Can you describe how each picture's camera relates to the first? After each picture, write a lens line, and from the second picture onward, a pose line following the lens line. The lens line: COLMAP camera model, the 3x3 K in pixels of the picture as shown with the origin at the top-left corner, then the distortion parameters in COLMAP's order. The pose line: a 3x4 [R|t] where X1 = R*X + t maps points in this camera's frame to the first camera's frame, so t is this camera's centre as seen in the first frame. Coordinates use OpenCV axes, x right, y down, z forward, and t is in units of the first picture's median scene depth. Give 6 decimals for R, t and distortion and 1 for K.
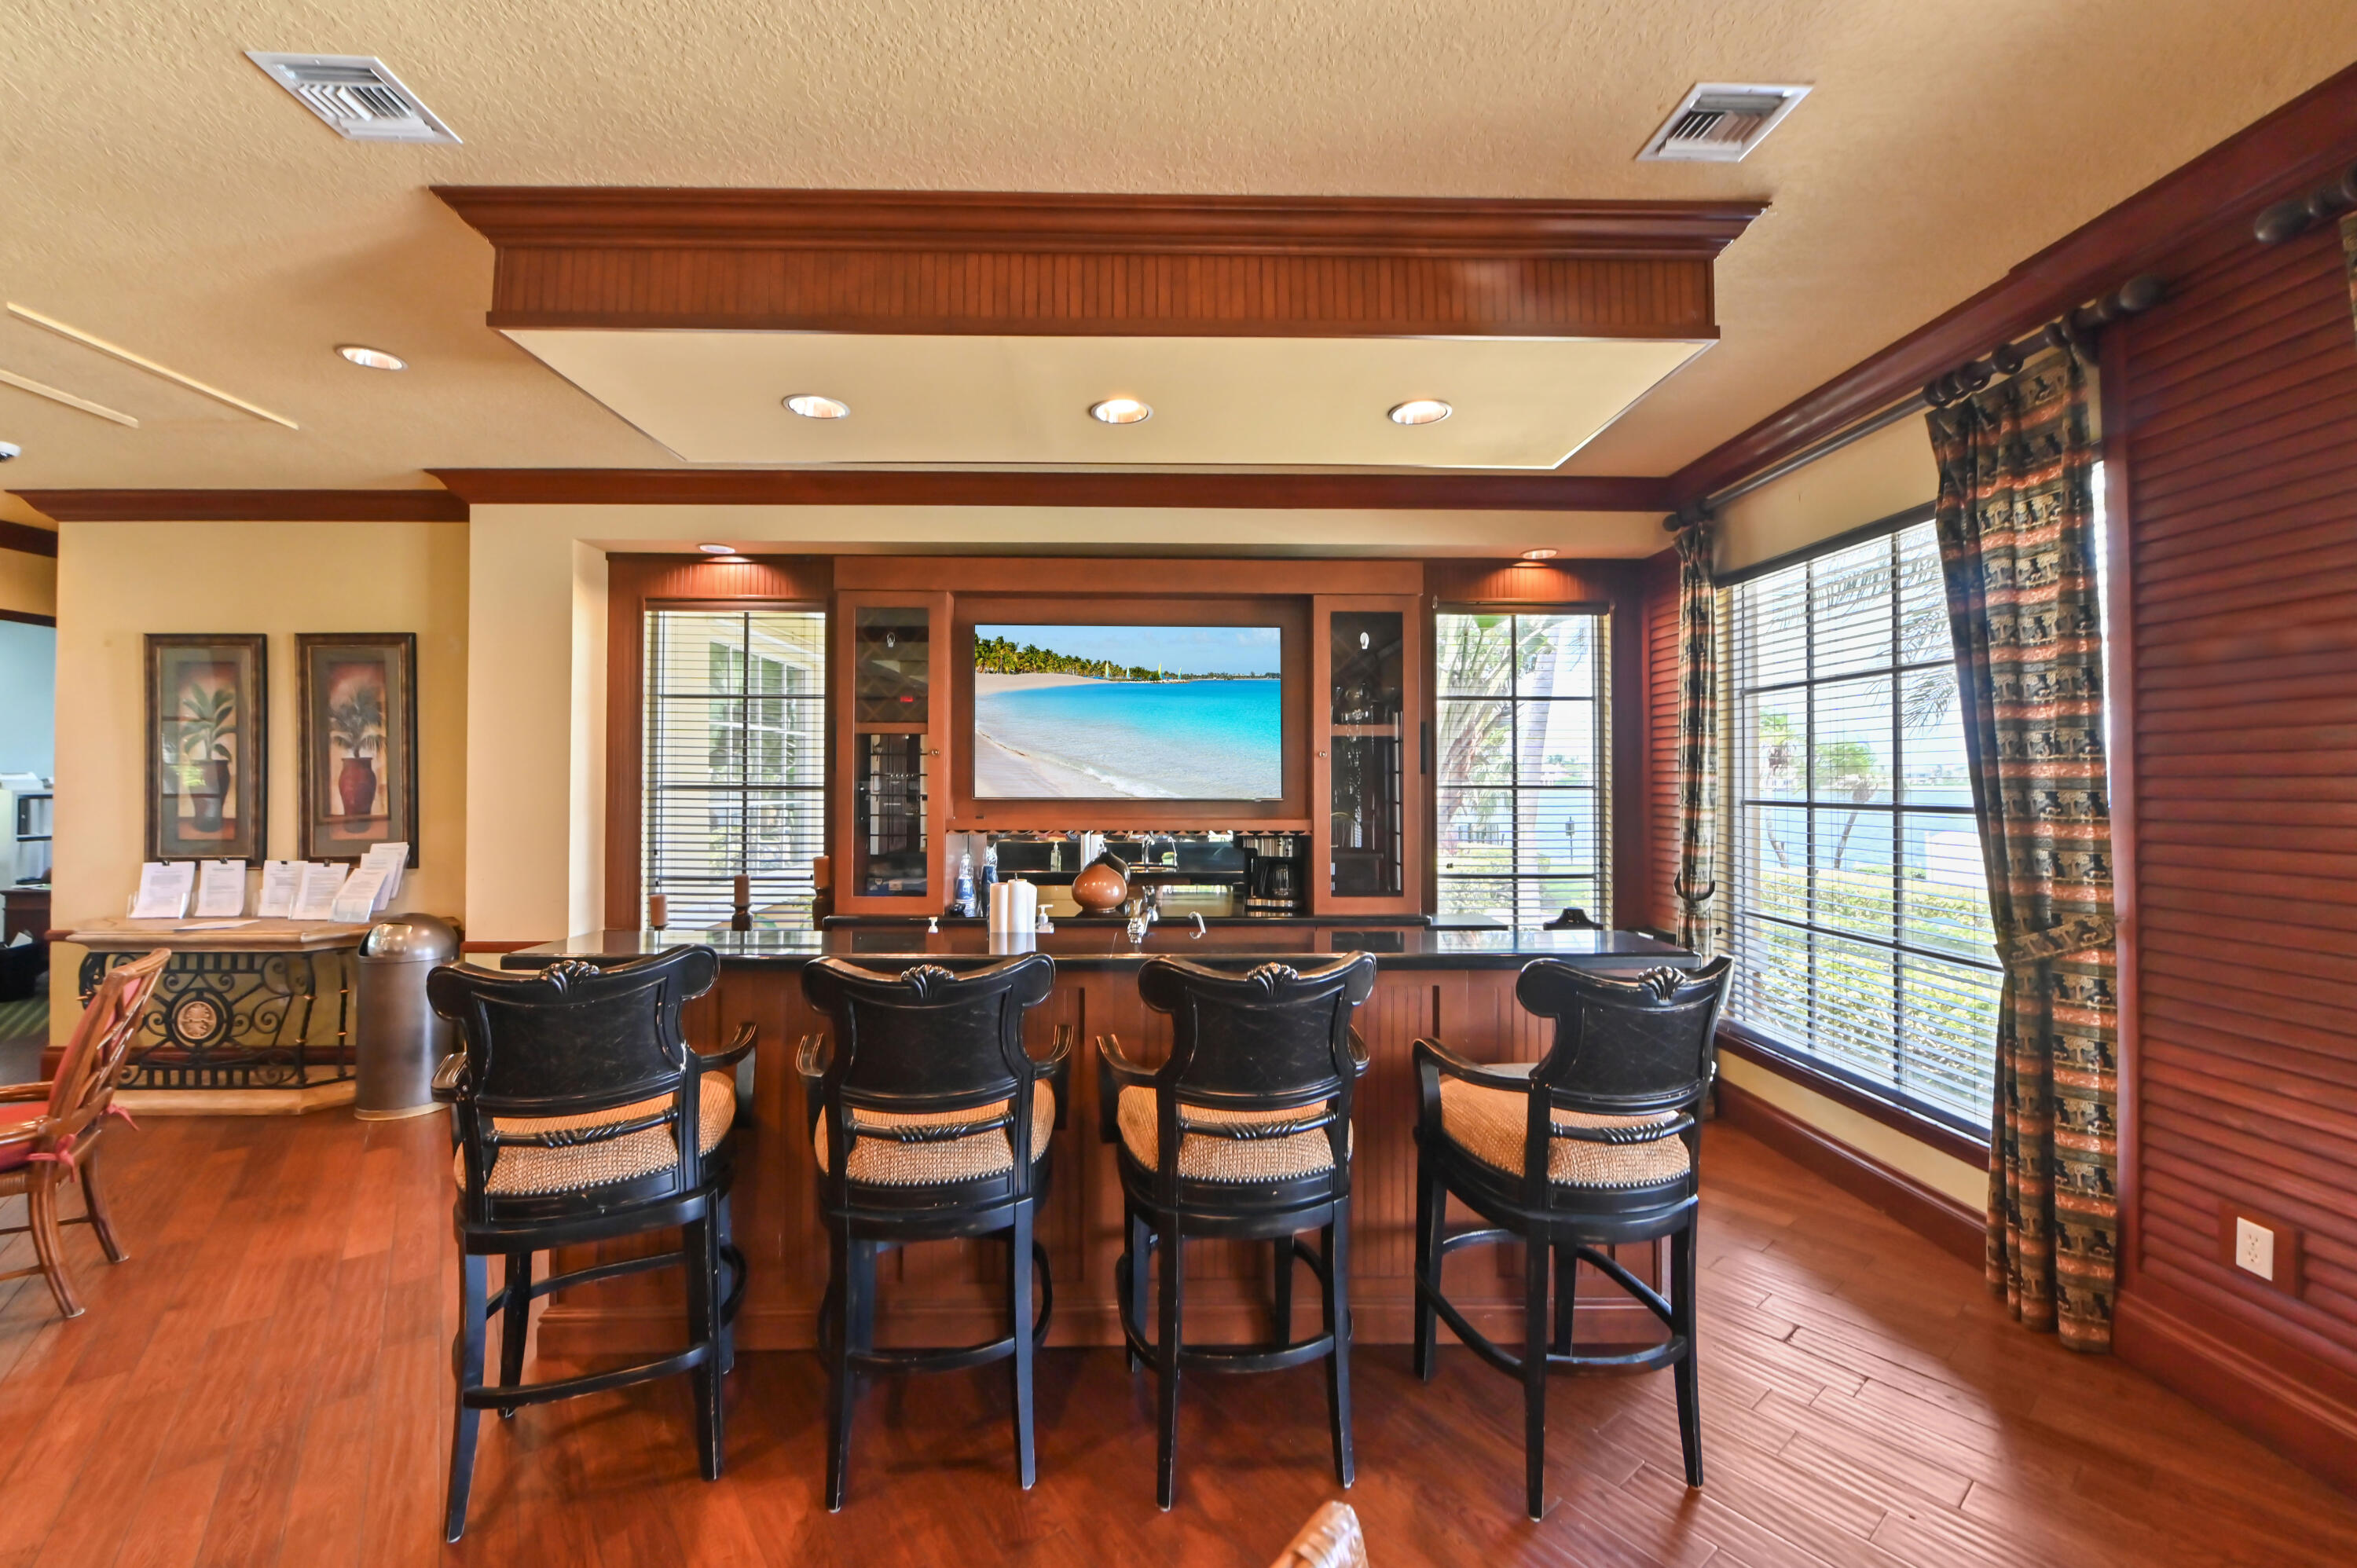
lens RADIAL K [[942.7, 0, 1178.5], [0, 942.7, 784.0], [0, 0, 1]] dist [-0.002632, -0.000243]
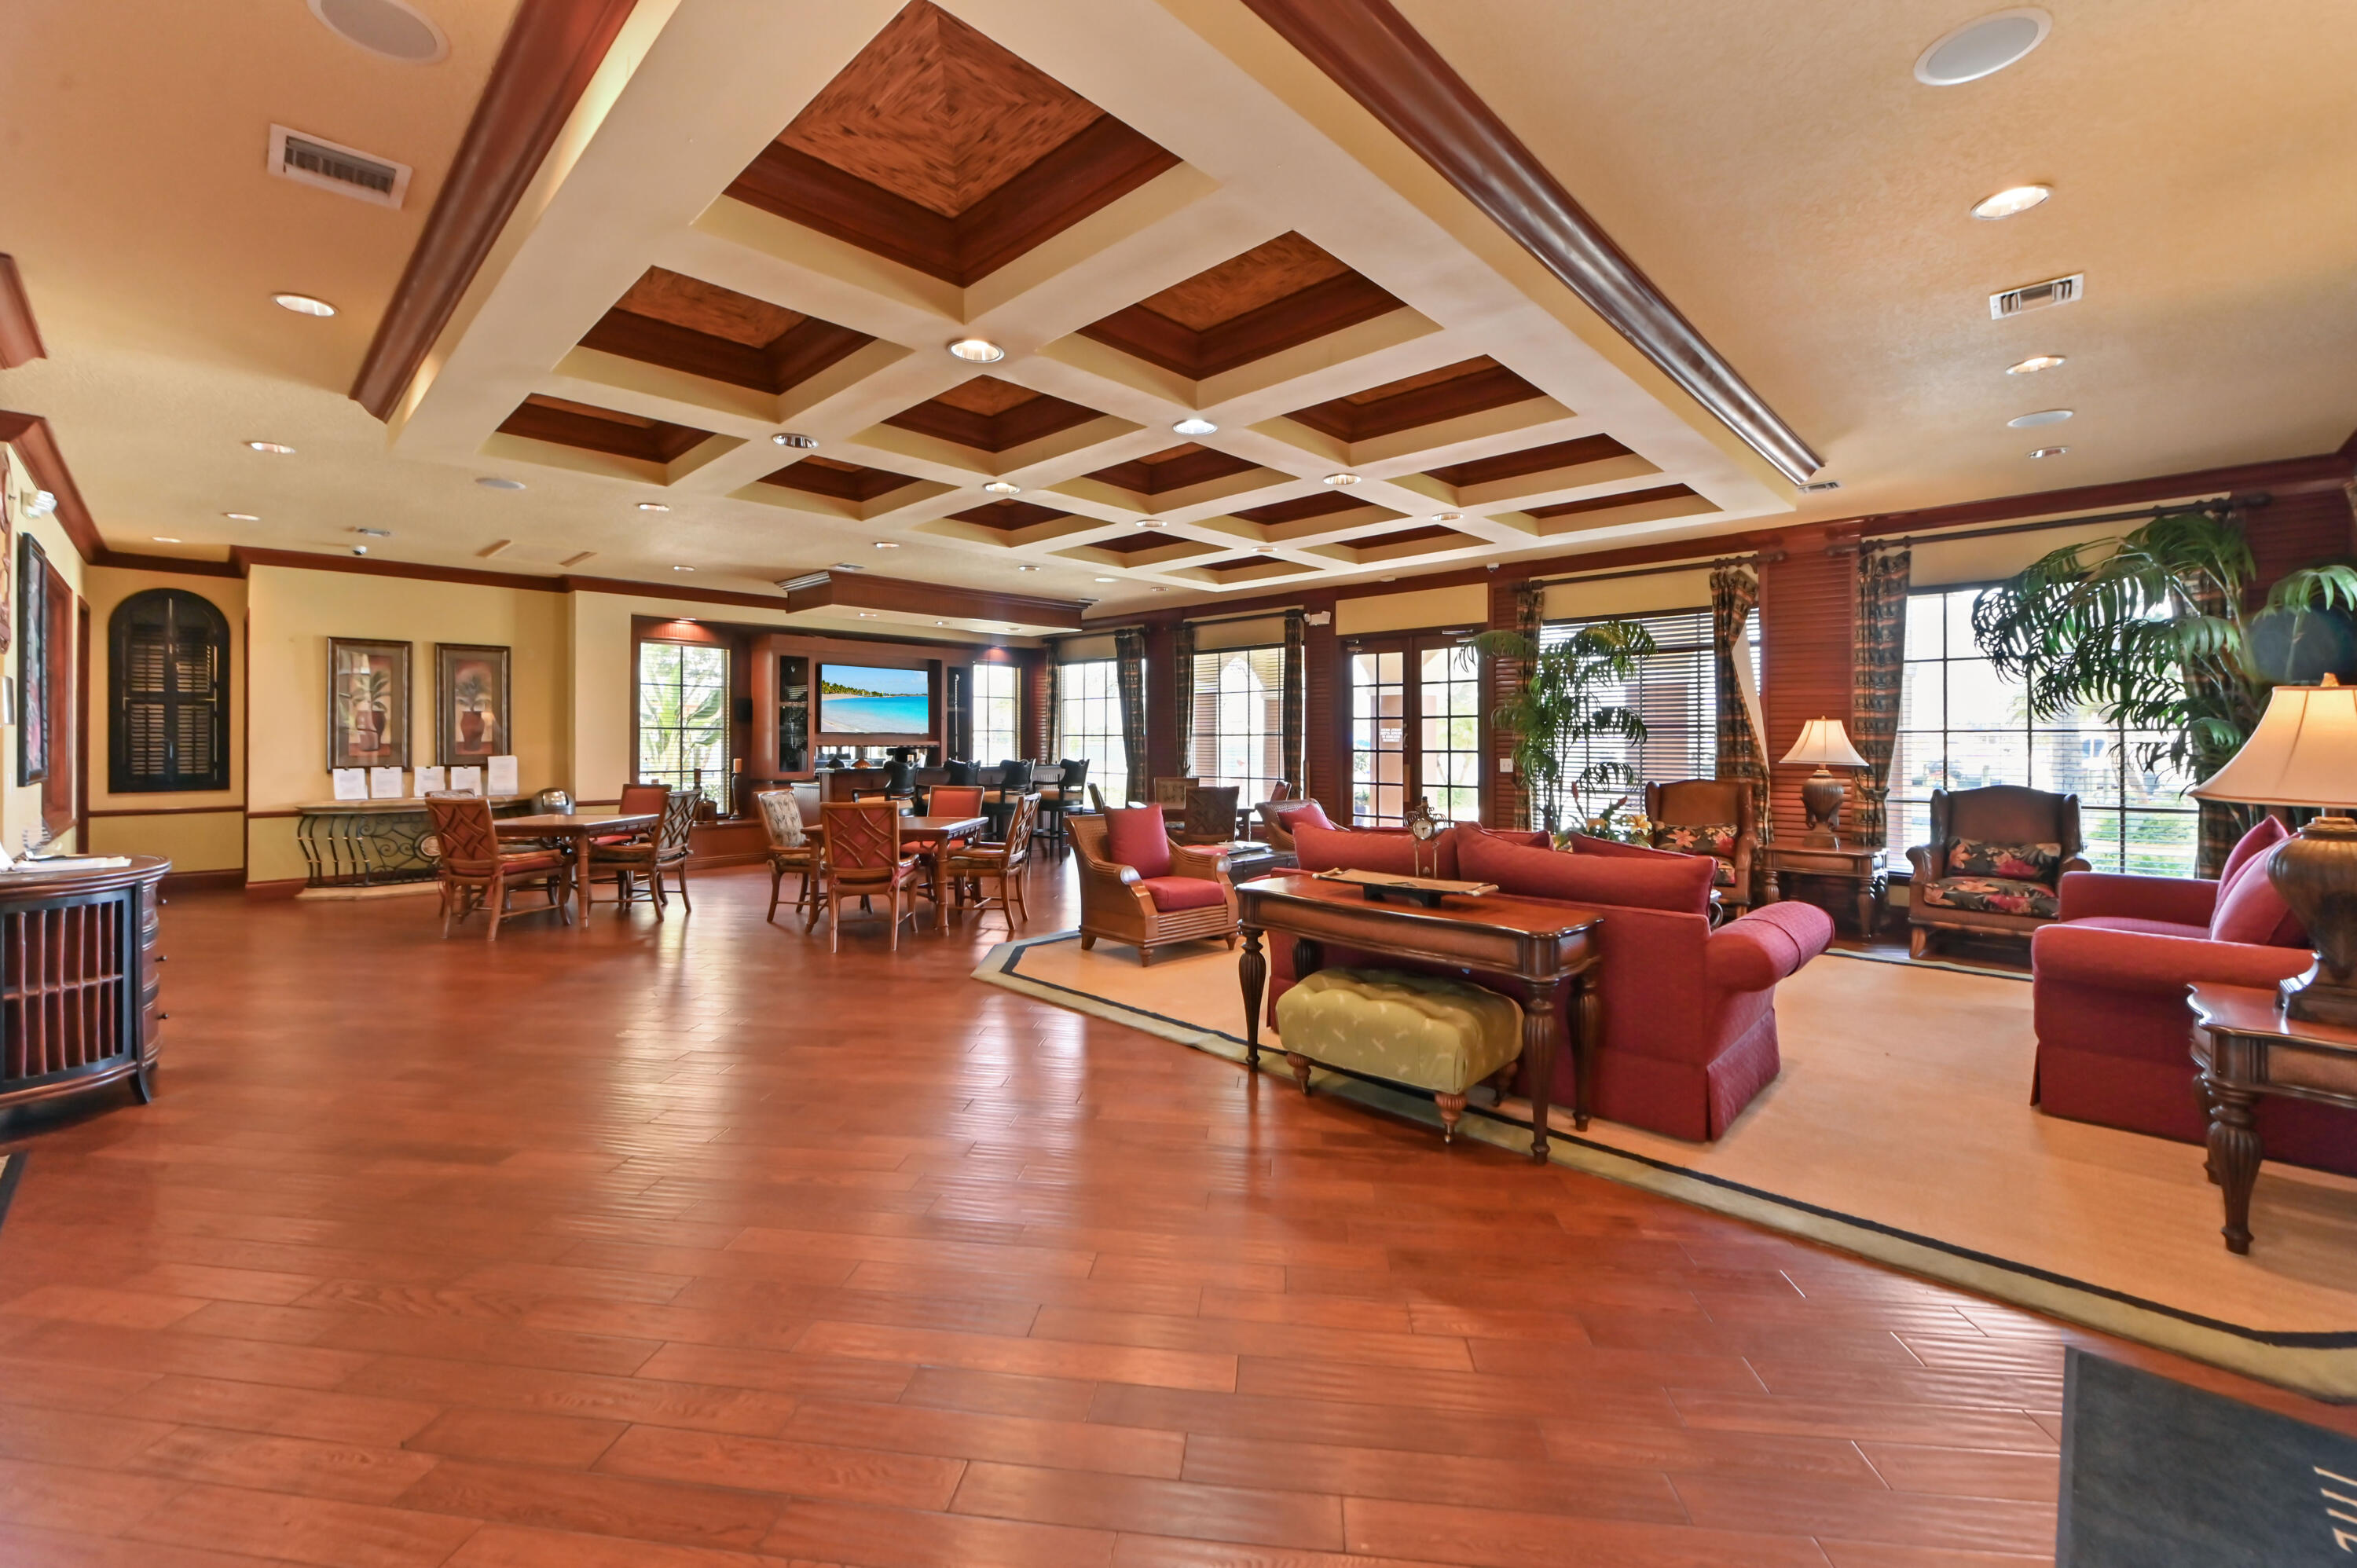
lens RADIAL K [[929.1, 0, 1173.0], [0, 929.1, 757.7], [0, 0, 1]] dist [0.011797, 0.000016]
pose [[0.706790, -0.014613, 0.707273, -1.214210], [0.000566, 0.999798, 0.020092, 0.028665], [-0.707424, -0.013801, 0.706655, -1.309715]]
